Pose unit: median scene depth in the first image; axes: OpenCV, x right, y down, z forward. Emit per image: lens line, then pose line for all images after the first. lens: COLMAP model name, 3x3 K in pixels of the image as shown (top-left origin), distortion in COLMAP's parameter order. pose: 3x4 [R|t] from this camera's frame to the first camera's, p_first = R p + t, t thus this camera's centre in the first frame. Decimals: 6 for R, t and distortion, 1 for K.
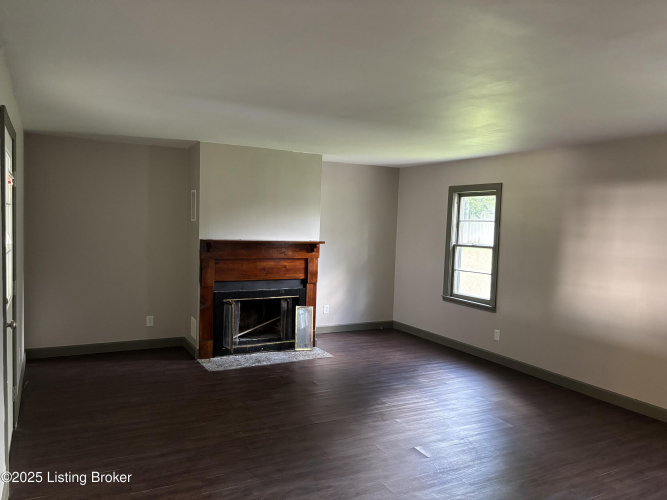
lens RADIAL K [[504.1, 0, 333.5], [0, 504.1, 250.0], [0, 0, 1]] dist [0.087229, -0.119999]
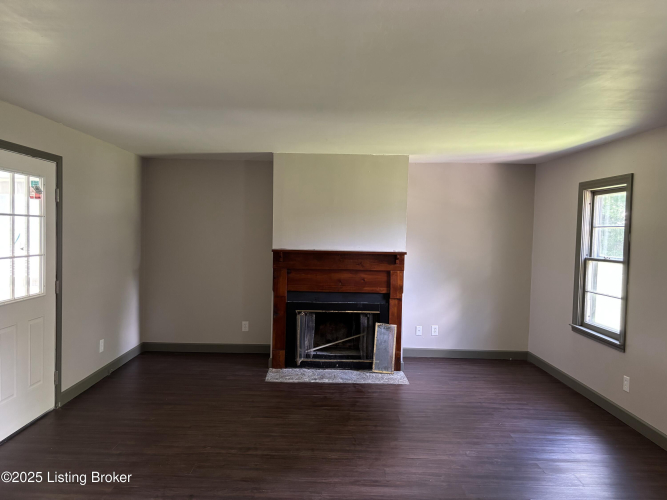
lens RADIAL K [[504.1, 0, 333.5], [0, 504.1, 250.0], [0, 0, 1]] dist [0.087229, -0.119999]
pose [[0.883748, 0.005662, -0.467930, 0.287841], [-0.020085, 0.999464, -0.025840, 0.004611], [0.467533, 0.032235, 0.883388, 0.153614]]
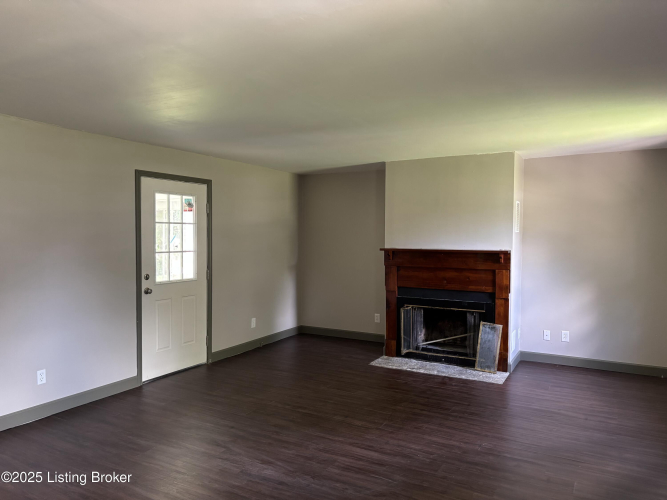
lens RADIAL K [[504.1, 0, 333.5], [0, 504.1, 250.0], [0, 0, 1]] dist [0.087229, -0.119999]
pose [[0.548416, -0.000182, -0.836205, 0.556094], [-0.034437, 0.999147, -0.022802, 0.011706], [0.835496, 0.041301, 0.547942, 0.268315]]
